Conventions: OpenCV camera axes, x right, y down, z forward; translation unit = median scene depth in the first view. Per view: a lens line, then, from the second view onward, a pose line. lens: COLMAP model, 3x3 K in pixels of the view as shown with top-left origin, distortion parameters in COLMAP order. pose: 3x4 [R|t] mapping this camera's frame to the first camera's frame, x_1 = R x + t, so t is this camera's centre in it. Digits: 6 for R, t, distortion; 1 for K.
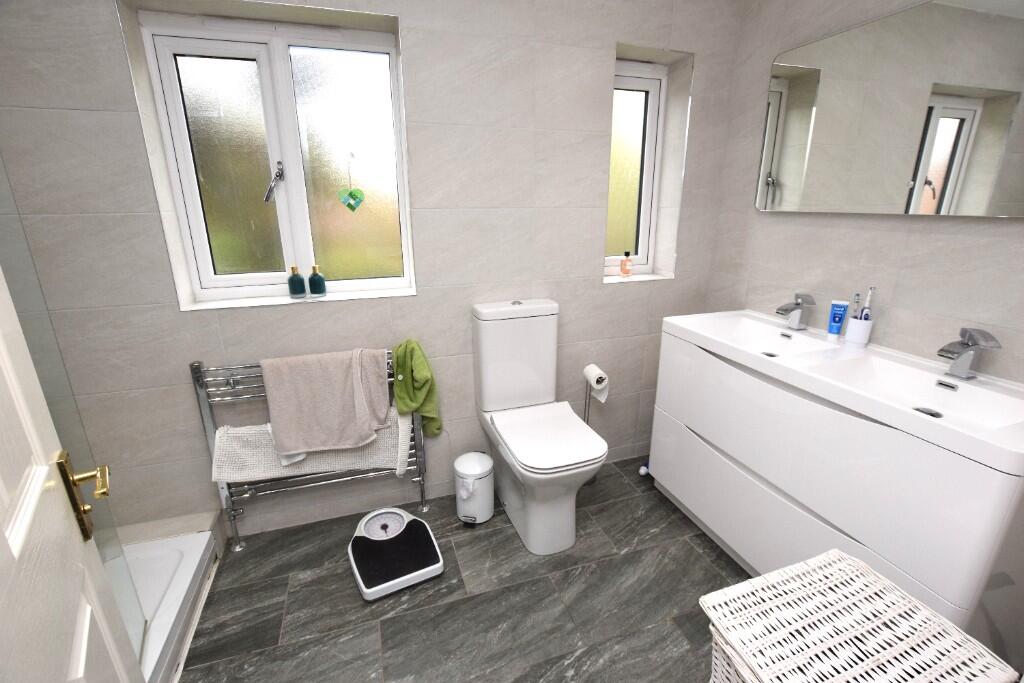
lens RADIAL K [[447.0, 0, 511.8], [0, 447.0, 340.8], [0, 0, 1]] dist [-0.027803, 0.001277]
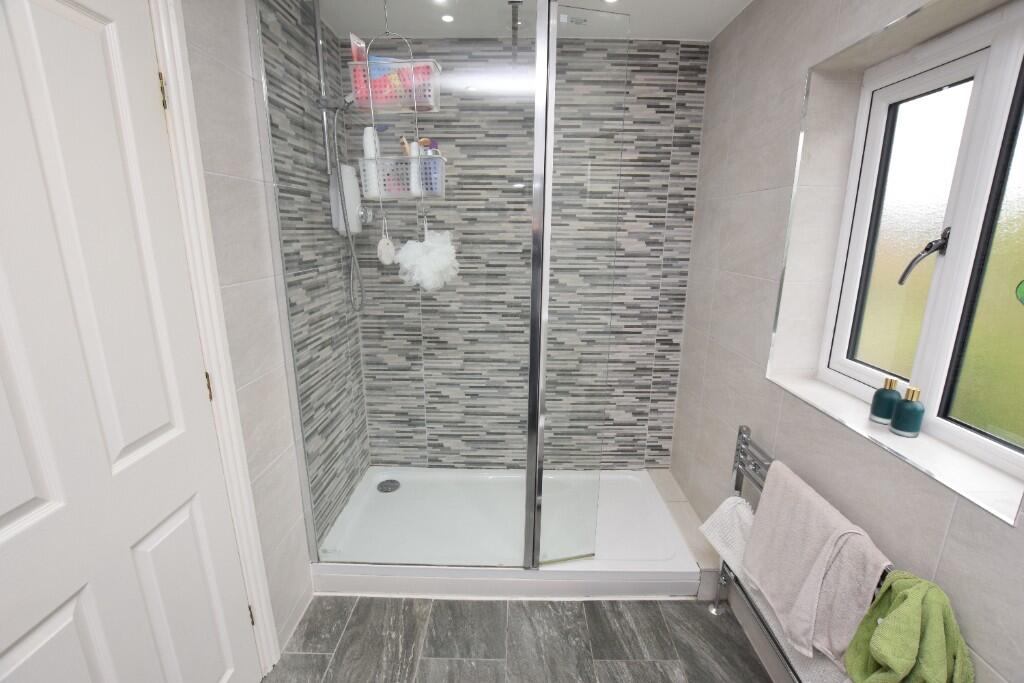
lens RADIAL K [[447.0, 0, 512.2], [0, 447.0, 344.5], [0, 0, 1]] dist [-0.027803, 0.001277]
pose [[-0.326528, 0.229470, -0.916910, 0.338593], [-0.282260, 0.902143, 0.326293, -0.301548], [0.902058, 0.365351, -0.229804, 0.685899]]
